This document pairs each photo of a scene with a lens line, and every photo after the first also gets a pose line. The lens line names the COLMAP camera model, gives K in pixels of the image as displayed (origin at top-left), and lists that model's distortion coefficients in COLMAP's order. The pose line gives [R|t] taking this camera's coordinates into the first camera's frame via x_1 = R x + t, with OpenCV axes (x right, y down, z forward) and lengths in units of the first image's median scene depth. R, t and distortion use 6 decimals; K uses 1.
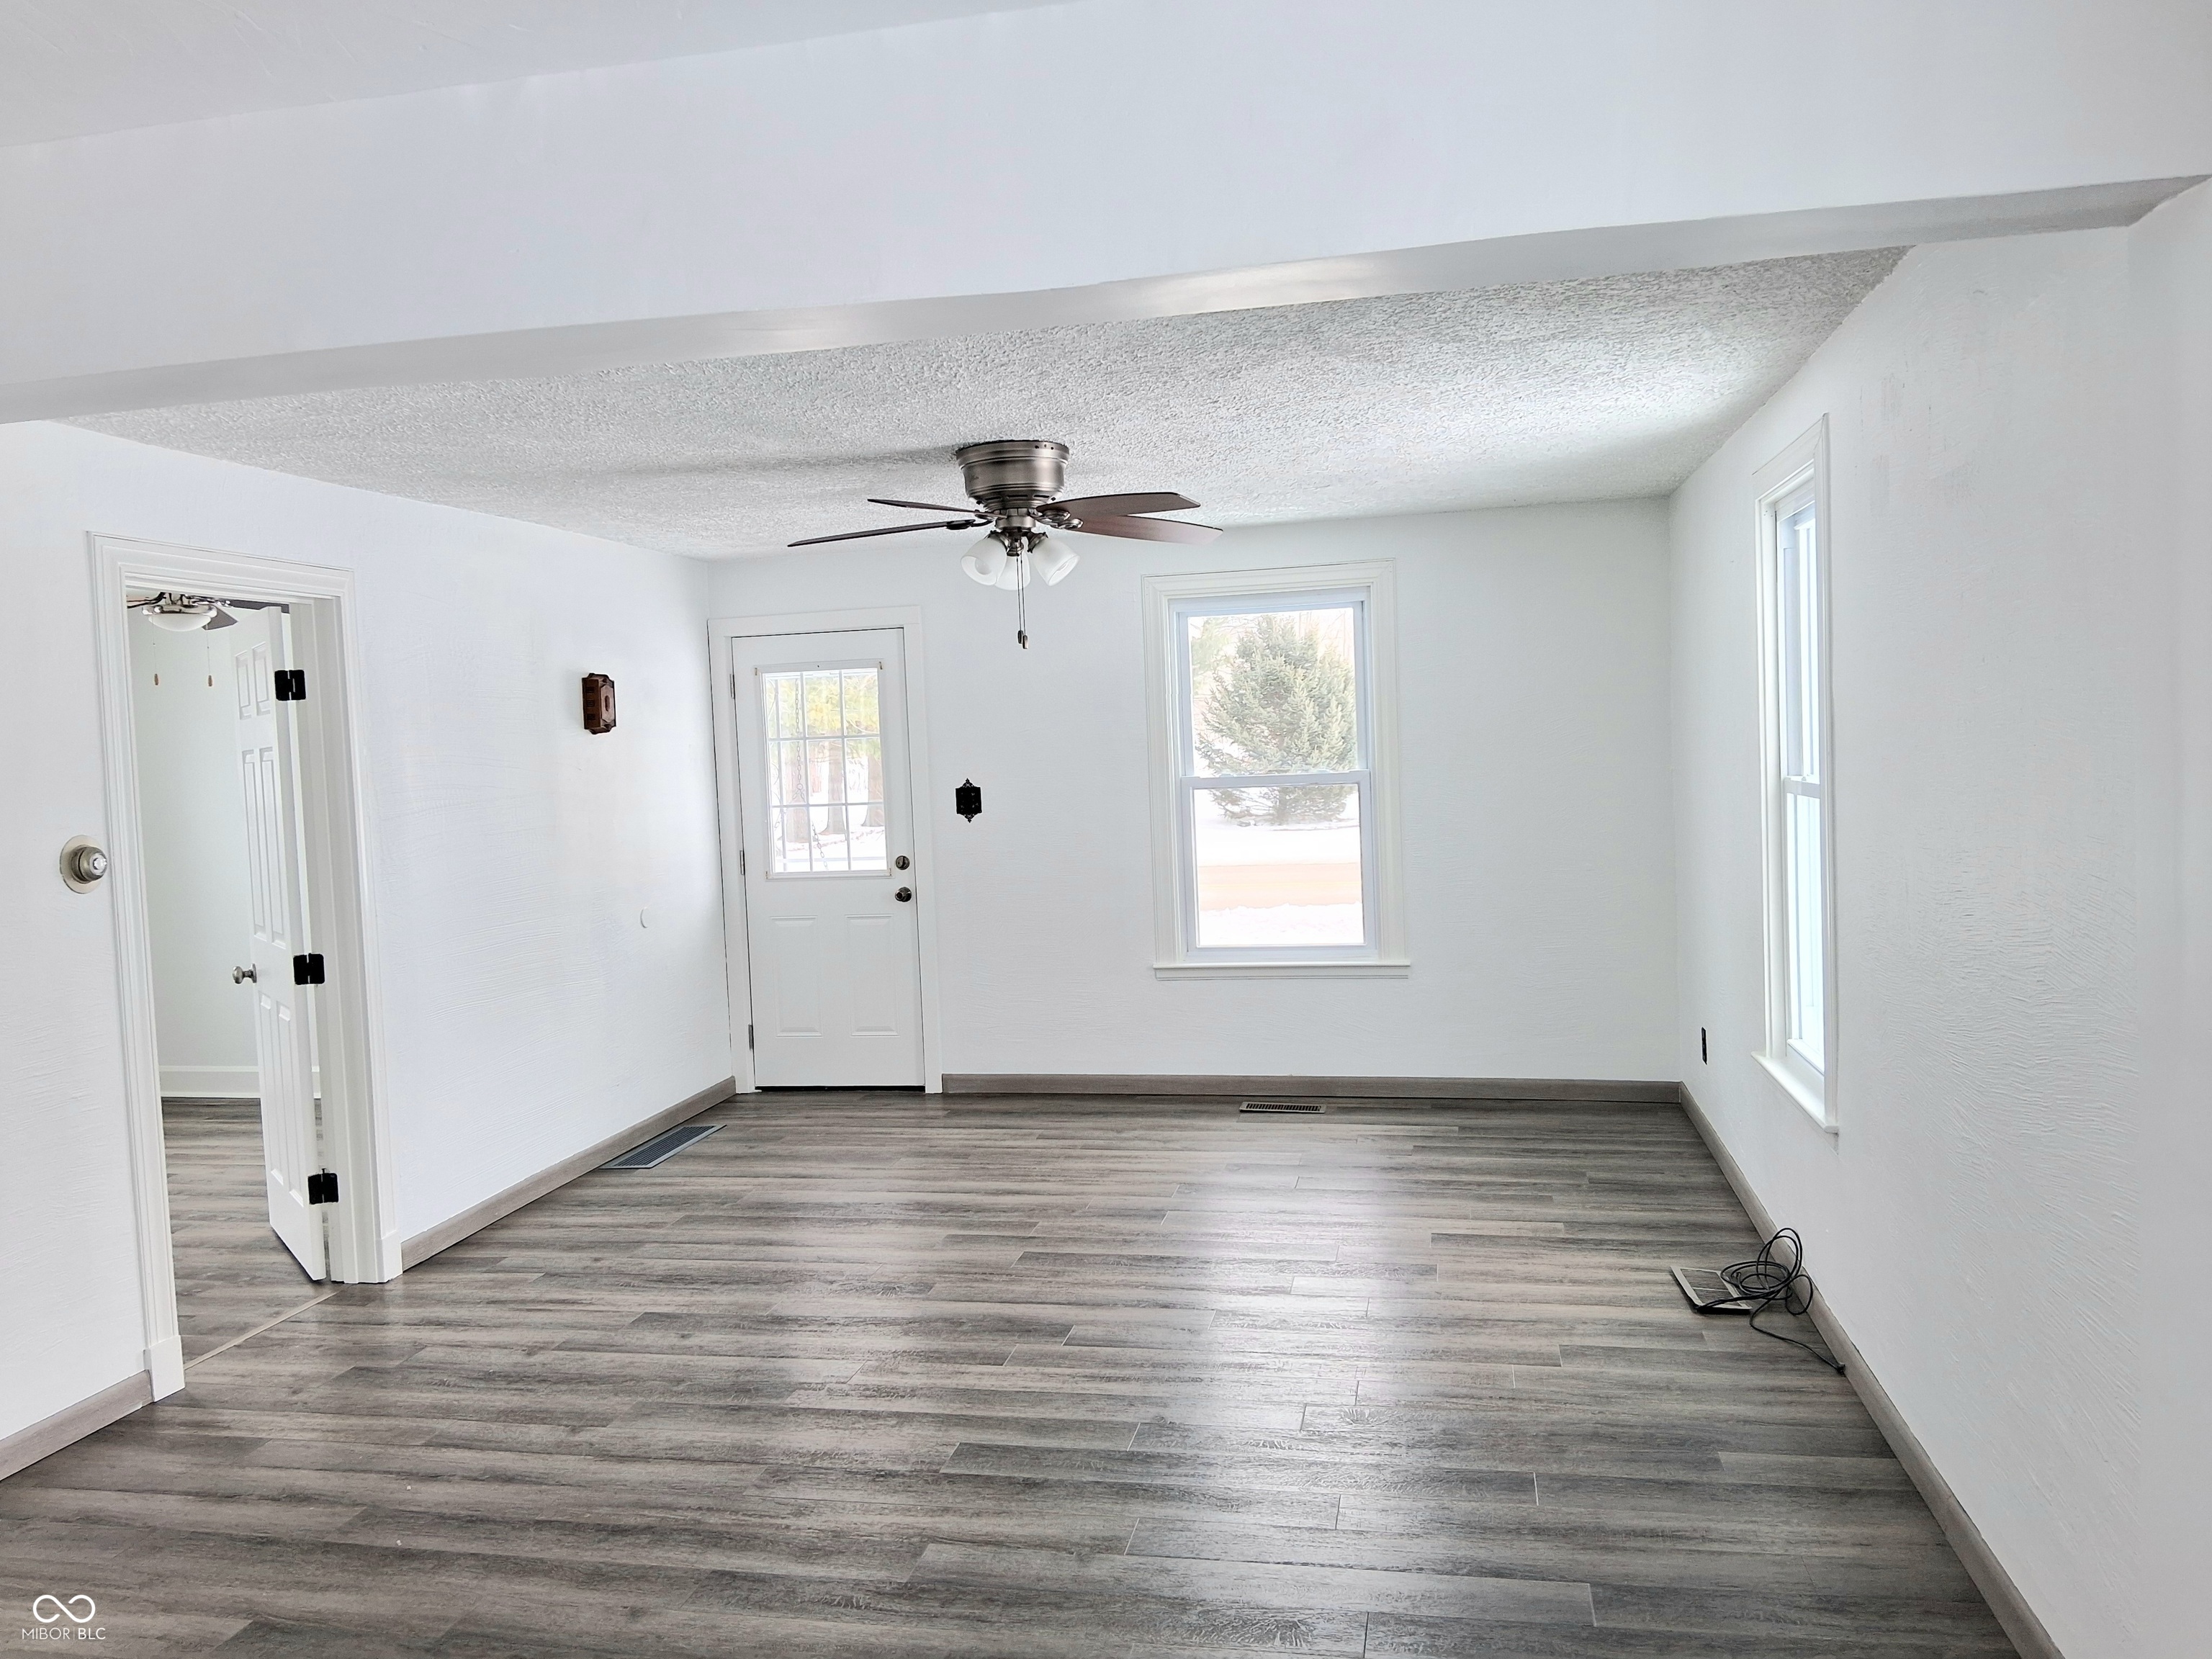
lens RADIAL K [[1678.8, 0, 1106.3], [0, 1678.8, 829.7], [0, 0, 1]] dist [-0.001120, -0.005579]
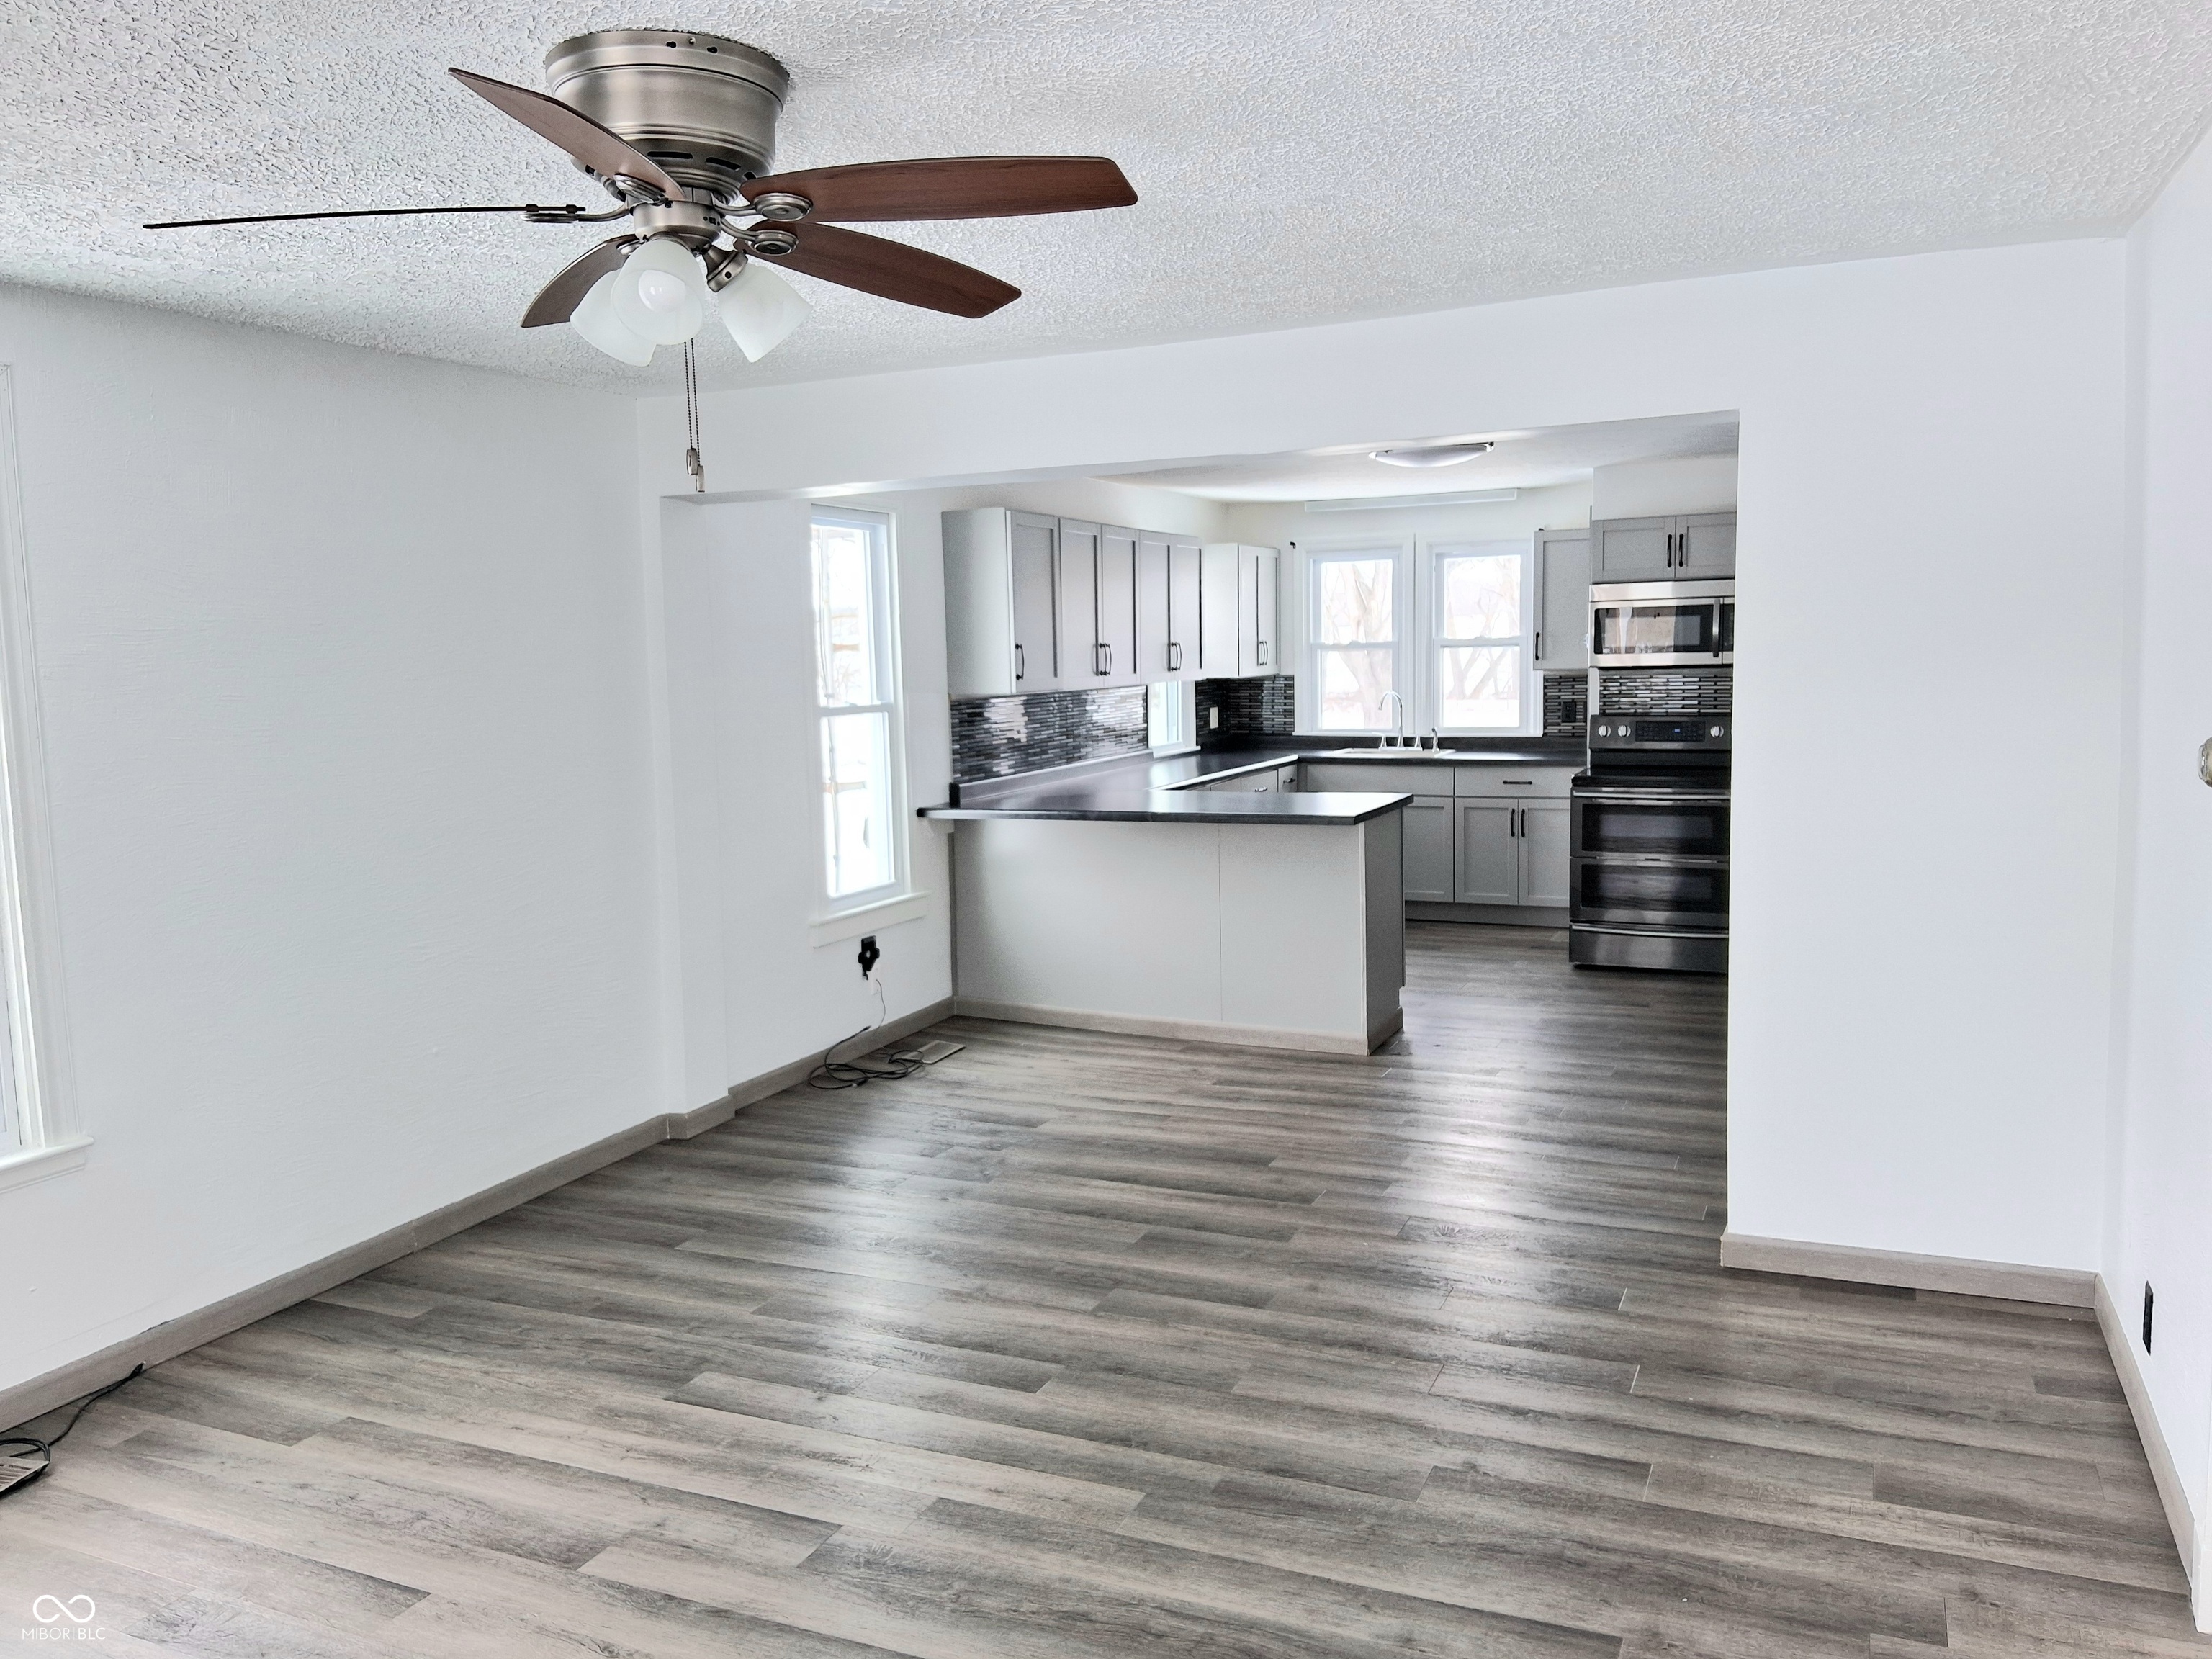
lens RADIAL K [[1678.8, 0, 1105.4], [0, 1678.8, 831.7], [0, 0, 1]] dist [-0.001120, -0.005579]
pose [[-0.974369, 0.045428, 0.220321, -0.373344], [0.078971, 0.986140, 0.145918, -0.092351], [-0.210639, 0.159577, -0.964451, 1.971890]]
